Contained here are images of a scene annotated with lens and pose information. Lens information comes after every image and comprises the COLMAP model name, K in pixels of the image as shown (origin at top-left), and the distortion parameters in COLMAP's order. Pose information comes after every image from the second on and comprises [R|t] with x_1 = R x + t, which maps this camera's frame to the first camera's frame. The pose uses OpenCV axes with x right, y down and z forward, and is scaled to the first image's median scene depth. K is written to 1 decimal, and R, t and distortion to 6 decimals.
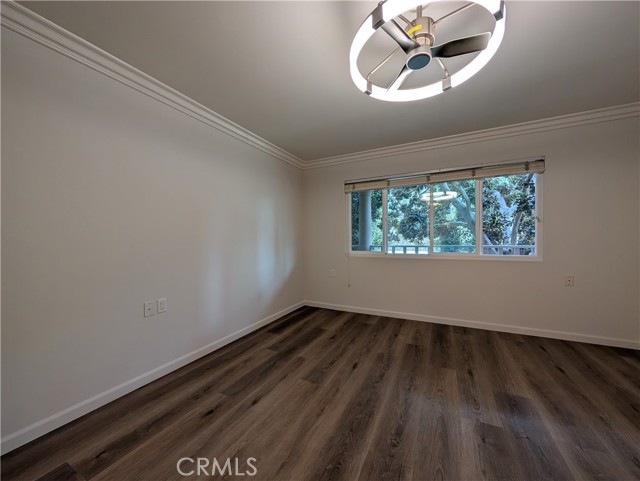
lens RADIAL K [[243.7, 0, 316.2], [0, 243.7, 242.7], [0, 0, 1]] dist [-0.000576, 0.000146]
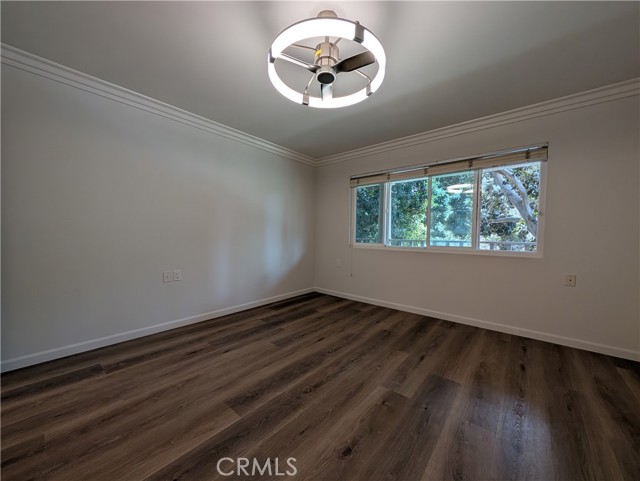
lens RADIAL K [[243.7, 0, 317.2], [0, 243.7, 243.0], [0, 0, 1]] dist [-0.000576, 0.000146]
pose [[0.972174, 0.032433, -0.232005, 0.293111], [-0.027639, 0.999333, 0.023884, 0.018668], [0.232625, -0.016807, 0.972421, -0.083191]]
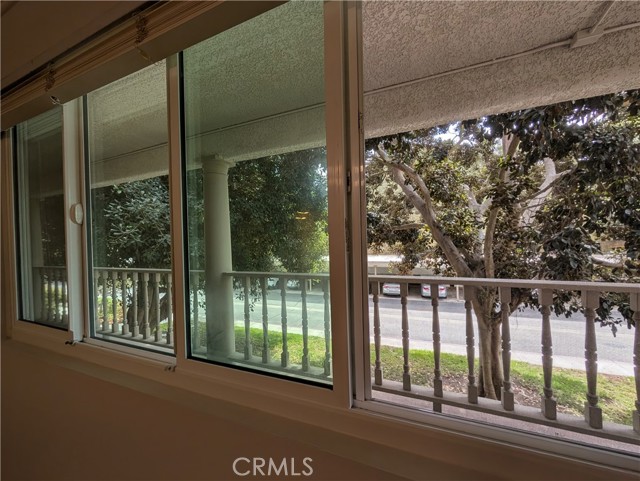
lens RADIAL K [[243.7, 0, 317.3], [0, 243.7, 239.0], [0, 0, 1]] dist [-0.000576, 0.000146]
pose [[0.996689, -0.011921, 0.080434, 0.639941], [0.013752, 0.999658, -0.022246, -0.073853], [-0.080141, 0.023278, 0.996512, 0.822653]]
